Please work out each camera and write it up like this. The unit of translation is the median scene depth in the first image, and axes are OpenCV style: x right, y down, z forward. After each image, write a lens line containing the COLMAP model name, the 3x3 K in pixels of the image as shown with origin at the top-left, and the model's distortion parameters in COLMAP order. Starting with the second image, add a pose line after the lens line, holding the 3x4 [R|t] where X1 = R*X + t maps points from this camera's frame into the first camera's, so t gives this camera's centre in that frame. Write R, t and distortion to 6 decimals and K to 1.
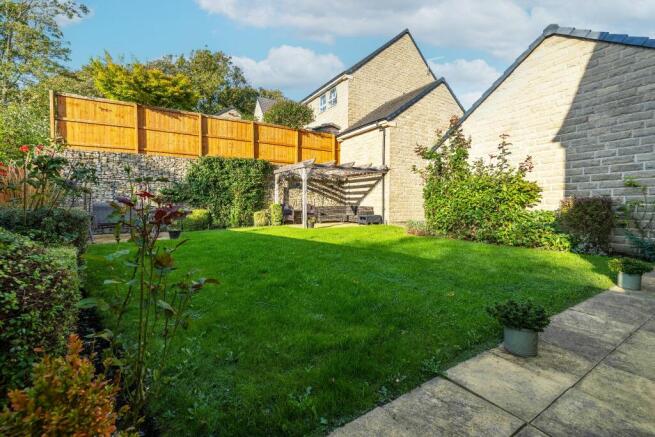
lens RADIAL K [[280.4, 0, 330.6], [0, 280.4, 219.7], [0, 0, 1]] dist [0.000782, -0.000340]
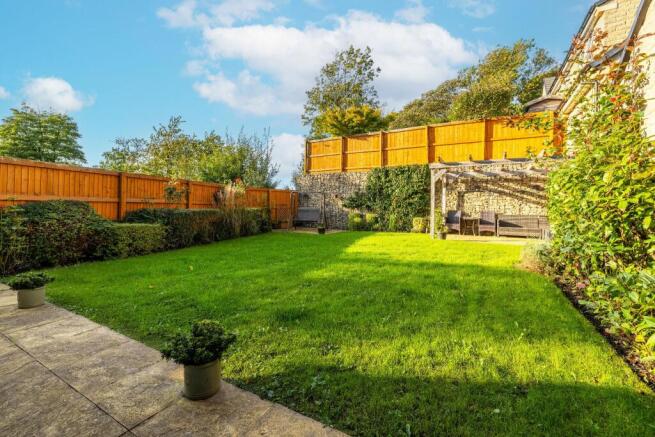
lens RADIAL K [[280.4, 0, 332.5], [0, 280.4, 215.1], [0, 0, 1]] dist [0.000782, -0.000340]
pose [[0.480123, 0.030250, -0.876679, 0.461134], [-0.064377, 0.997925, -0.000823, -0.018755], [0.874836, 0.056833, 0.481075, 0.278848]]
